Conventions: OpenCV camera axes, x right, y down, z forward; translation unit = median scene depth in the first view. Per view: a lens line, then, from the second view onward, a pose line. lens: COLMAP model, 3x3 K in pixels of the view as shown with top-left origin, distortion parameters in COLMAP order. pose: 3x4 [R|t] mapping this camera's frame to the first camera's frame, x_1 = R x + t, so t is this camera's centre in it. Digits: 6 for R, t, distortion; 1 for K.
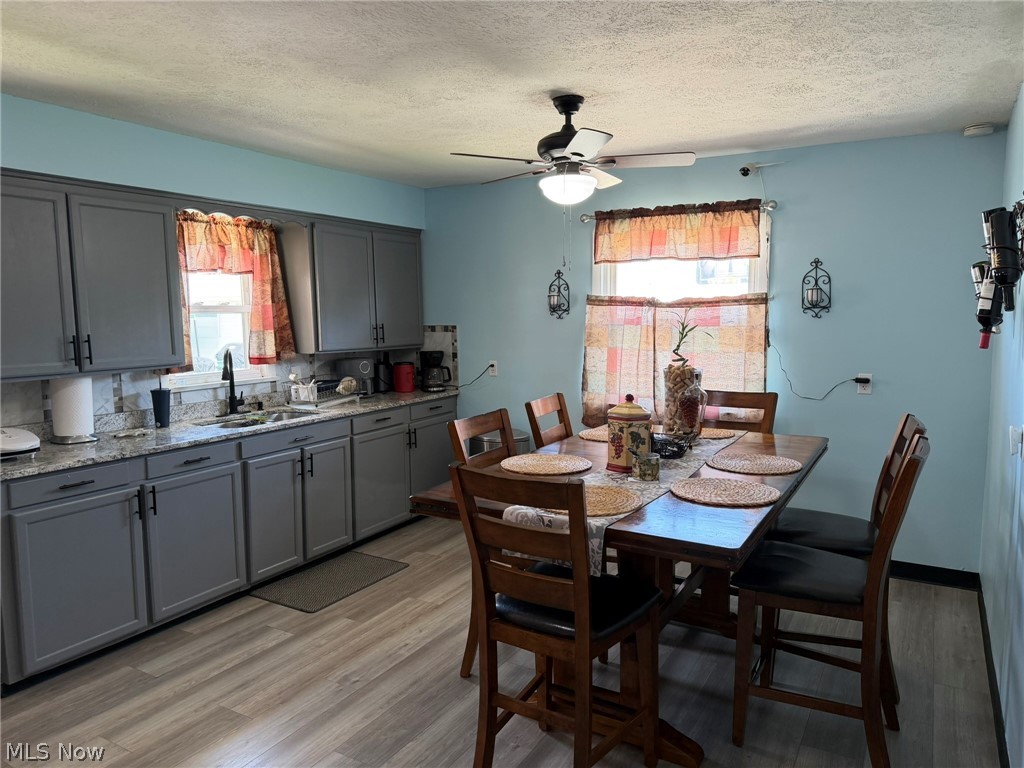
lens RADIAL K [[706.1, 0, 511.6], [0, 706.1, 392.7], [0, 0, 1]] dist [0.137293, -0.223186]
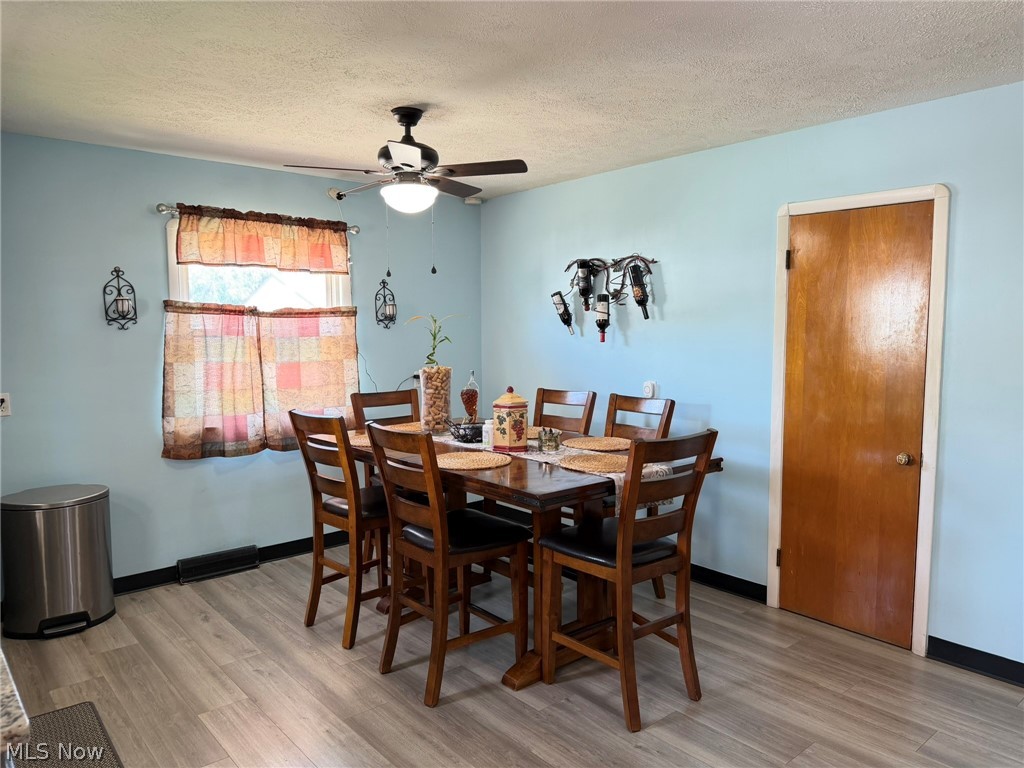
lens RADIAL K [[734.8, 0, 512.0], [0, 734.8, 384.0], [0, 0, 1]] dist [0.176673, -0.263244]
pose [[0.328600, -0.076103, 0.941398, -0.638884], [0.108577, 0.993184, 0.042390, -0.037587], [-0.938207, 0.088285, 0.334624, 0.363088]]
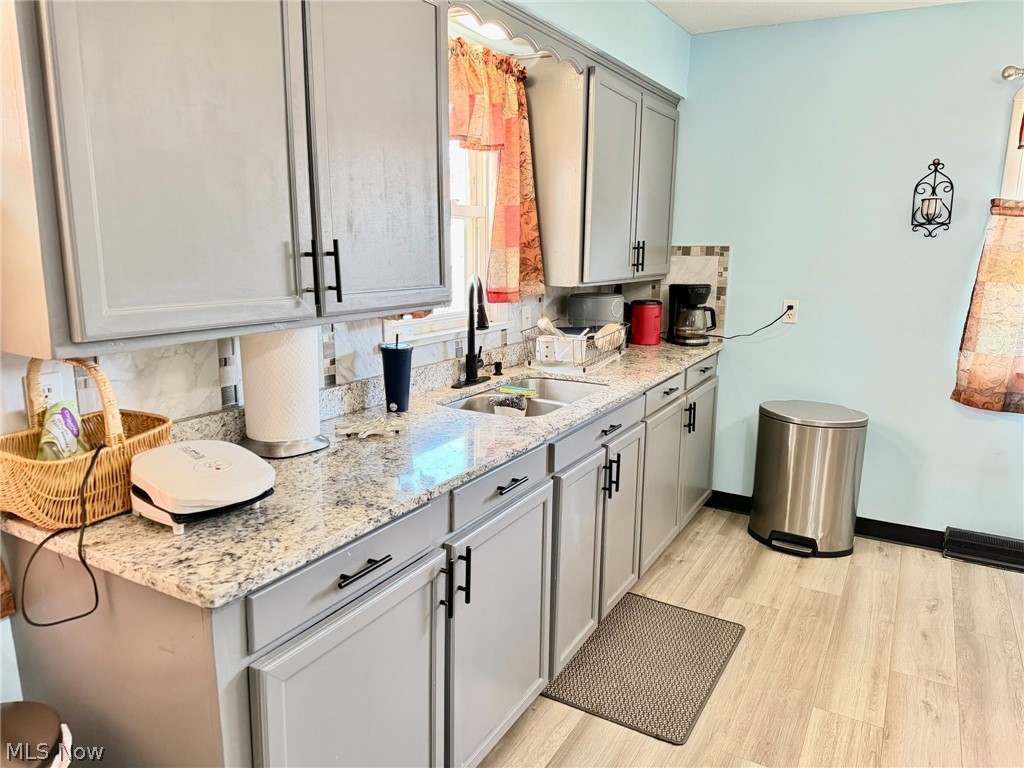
lens RADIAL K [[710.9, 0, 514.2], [0, 710.9, 391.1], [0, 0, 1]] dist [0.063182, -0.066499]
pose [[0.999709, 0.018782, 0.015163, -0.349882], [-0.020079, 0.995694, 0.090504, -0.018714], [-0.013398, -0.090782, 0.995781, 0.378349]]
